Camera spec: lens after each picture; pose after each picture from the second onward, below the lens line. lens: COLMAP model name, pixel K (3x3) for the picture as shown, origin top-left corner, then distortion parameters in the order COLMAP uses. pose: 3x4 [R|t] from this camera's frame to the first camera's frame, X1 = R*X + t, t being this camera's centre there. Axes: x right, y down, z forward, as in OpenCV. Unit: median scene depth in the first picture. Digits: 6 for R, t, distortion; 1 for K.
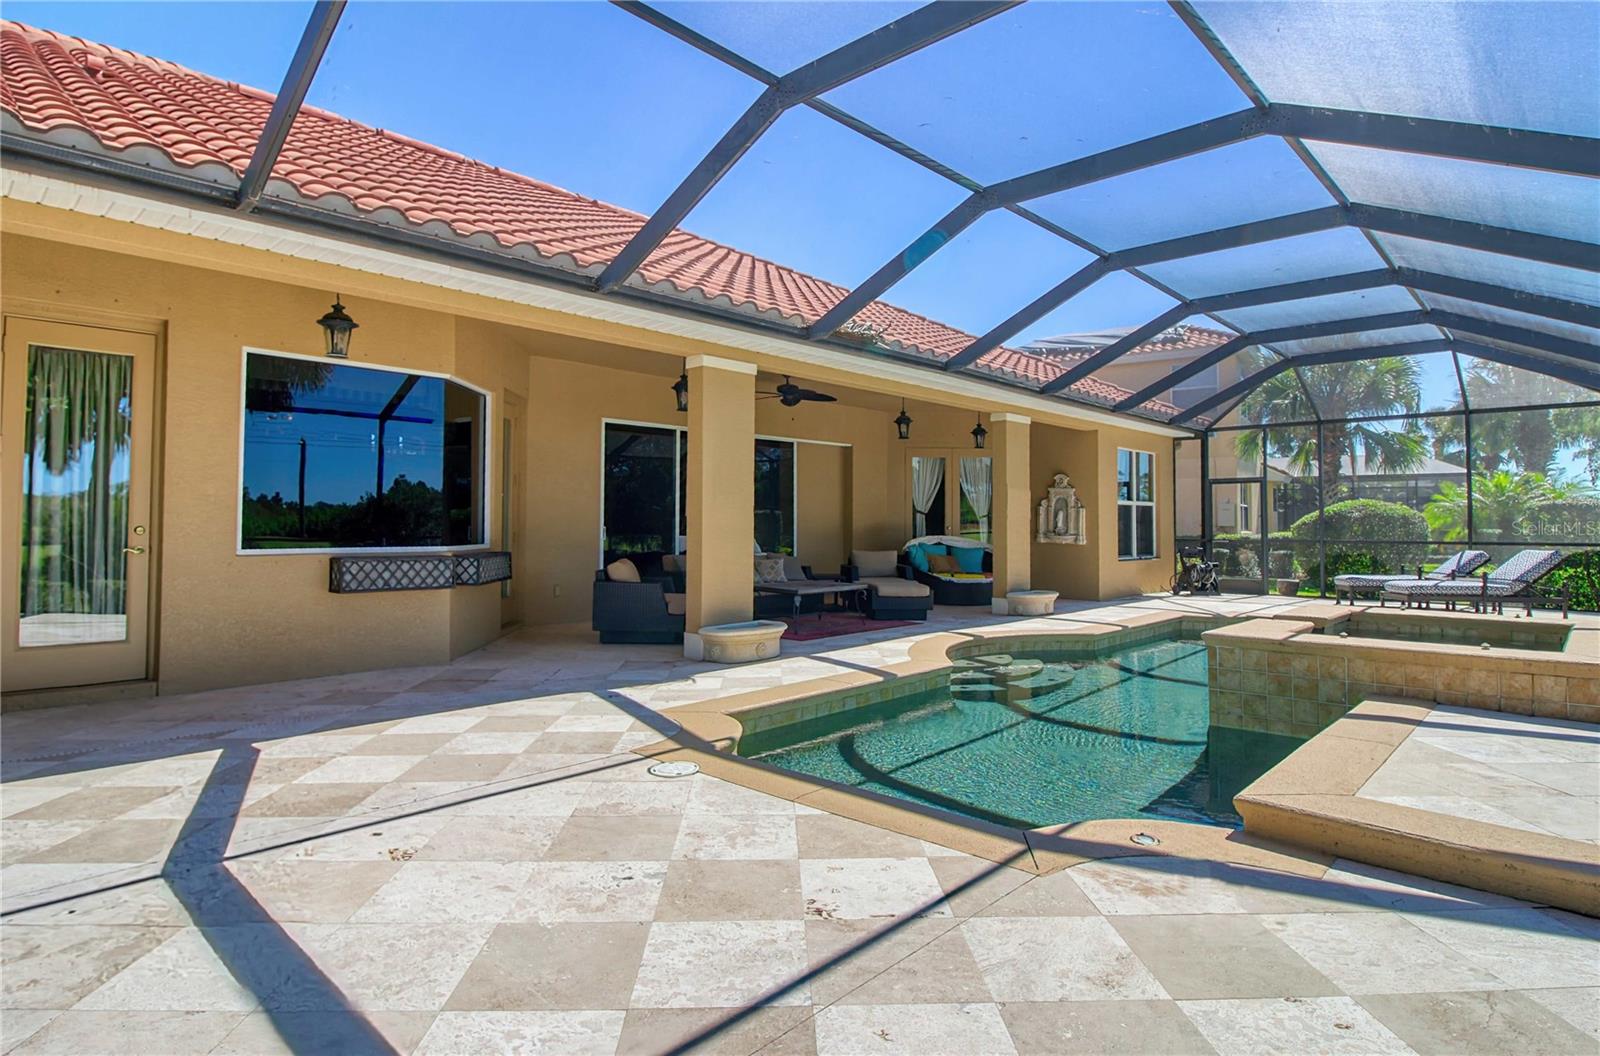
lens RADIAL K [[800.1, 0, 801.5], [0, 800.1, 504.6], [0, 0, 1]] dist [-0.008799, -0.001126]
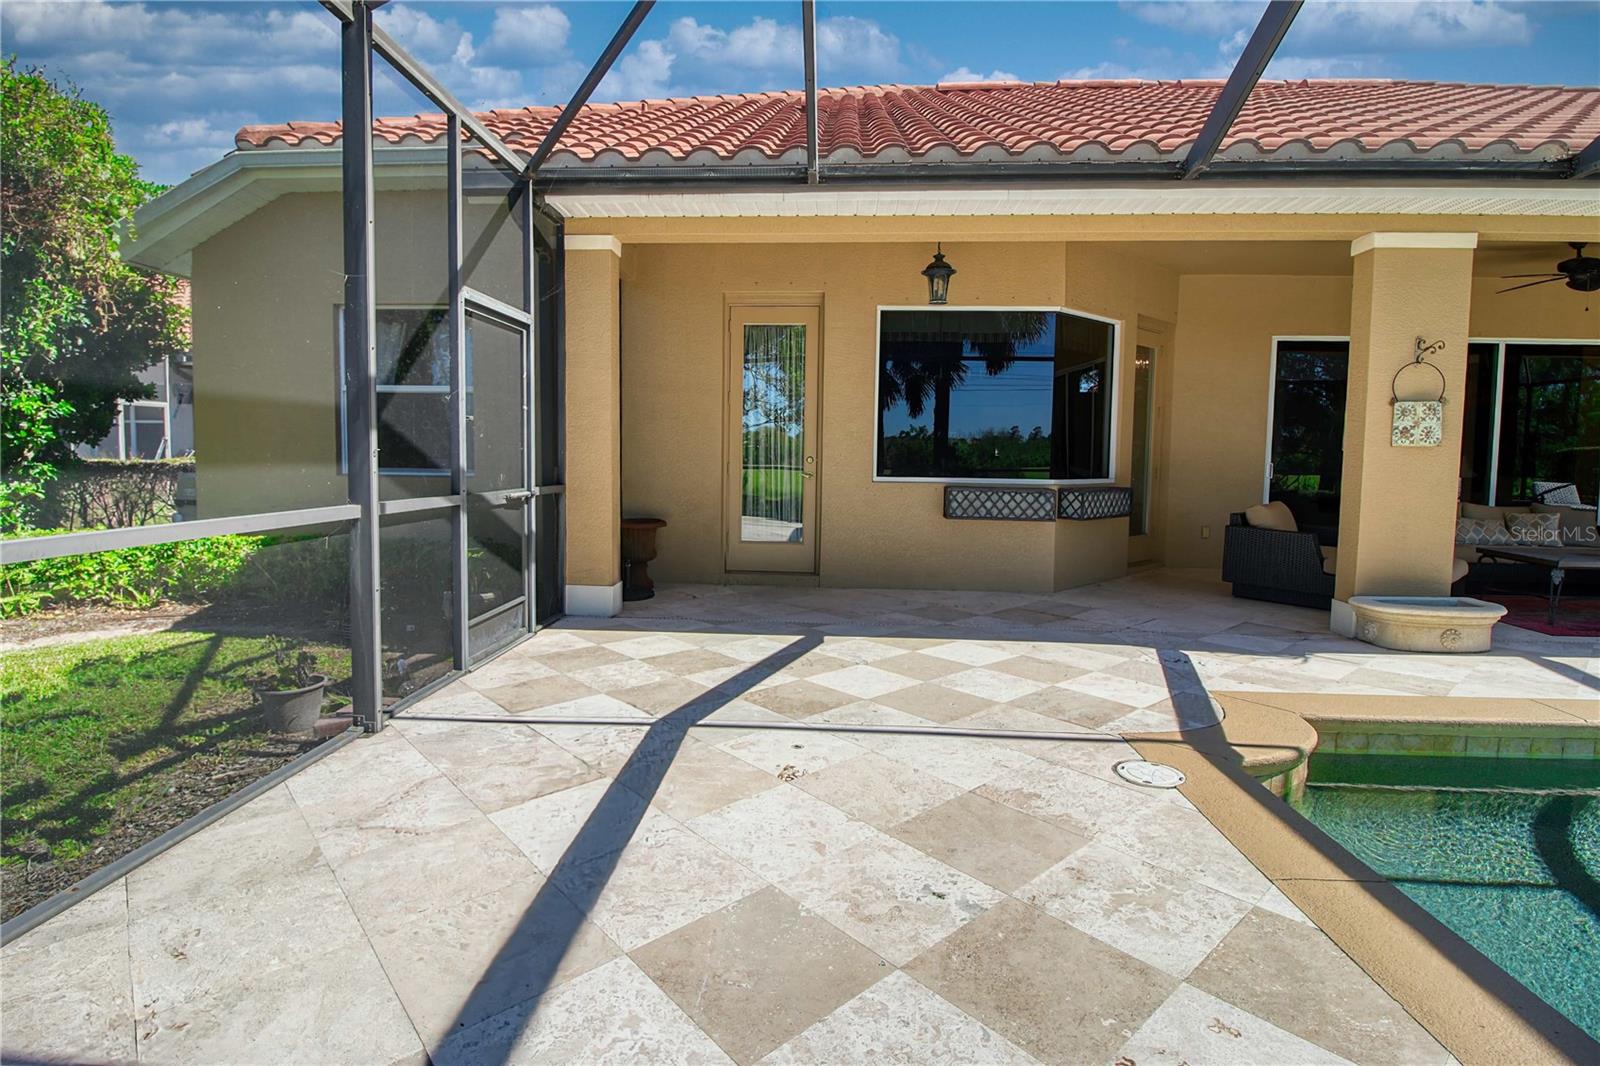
lens RADIAL K [[761.1, 0, 789.6], [0, 761.1, 503.3], [0, 0, 1]] dist [0.000284, -0.012203]
pose [[0.648301, 0.055806, -0.759337, 0.080639], [0.007178, 0.996818, 0.079388, 0.003430], [0.761351, -0.056918, 0.645837, 0.134103]]
